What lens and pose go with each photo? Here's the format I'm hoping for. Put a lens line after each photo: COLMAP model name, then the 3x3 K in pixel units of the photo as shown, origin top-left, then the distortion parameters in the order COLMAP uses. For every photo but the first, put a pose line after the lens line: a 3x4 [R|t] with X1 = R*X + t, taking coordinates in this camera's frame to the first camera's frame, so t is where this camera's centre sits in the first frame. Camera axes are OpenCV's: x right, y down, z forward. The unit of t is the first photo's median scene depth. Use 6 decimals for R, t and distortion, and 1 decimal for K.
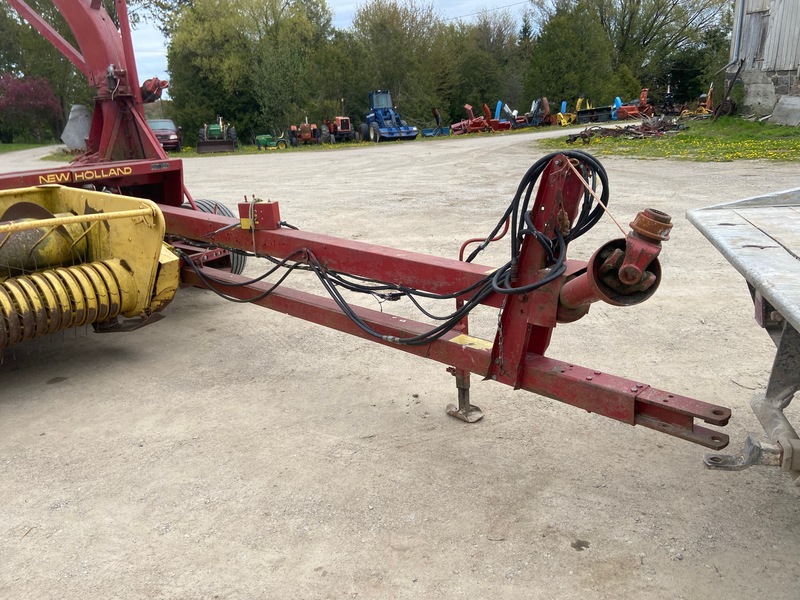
lens RADIAL K [[604.5, 0, 400.5], [0, 604.5, 289.8], [0, 0, 1]] dist [0.116348, -0.150167]
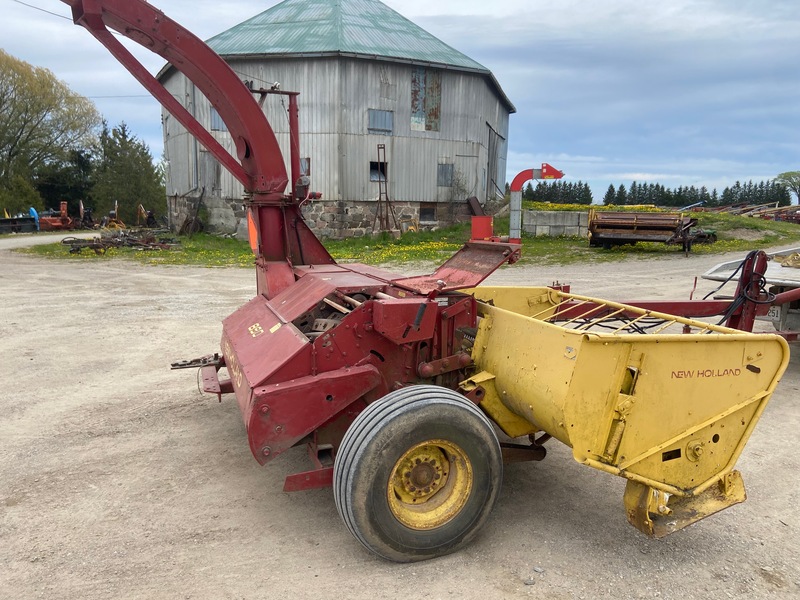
lens RADIAL K [[602.9, 0, 402.1], [0, 602.9, 295.7], [0, 0, 1]] dist [0.125540, -0.158126]
pose [[0.536678, -0.057501, 0.841826, -0.174203], [0.198205, 0.978351, -0.059533, -0.010844], [-0.820178, 0.198804, 0.536457, 0.052051]]
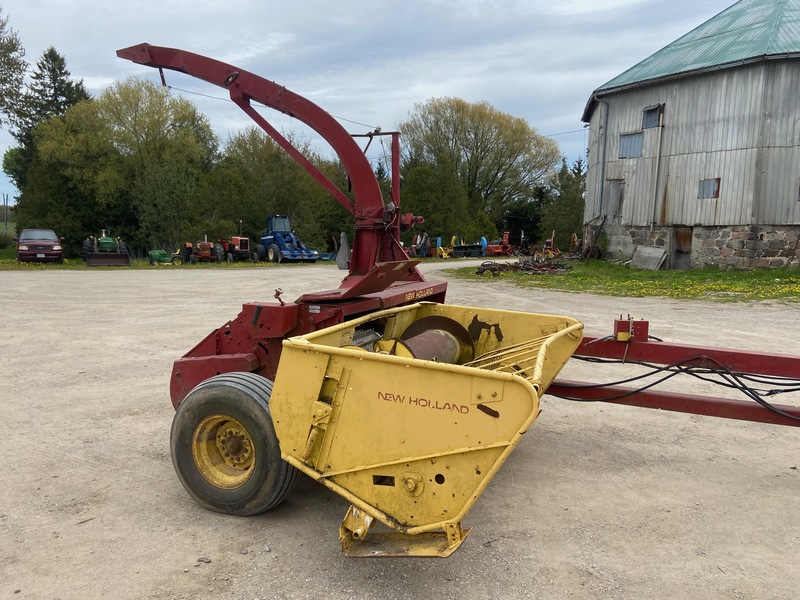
lens RADIAL K [[603.1, 0, 407.3], [0, 603.1, 300.0], [0, 0, 1]] dist [0.123405, -0.156806]
pose [[0.960675, 0.034056, 0.275580, -0.104971], [0.016463, 0.983719, -0.178956, 0.003712], [-0.277188, 0.176455, 0.944474, -0.009159]]
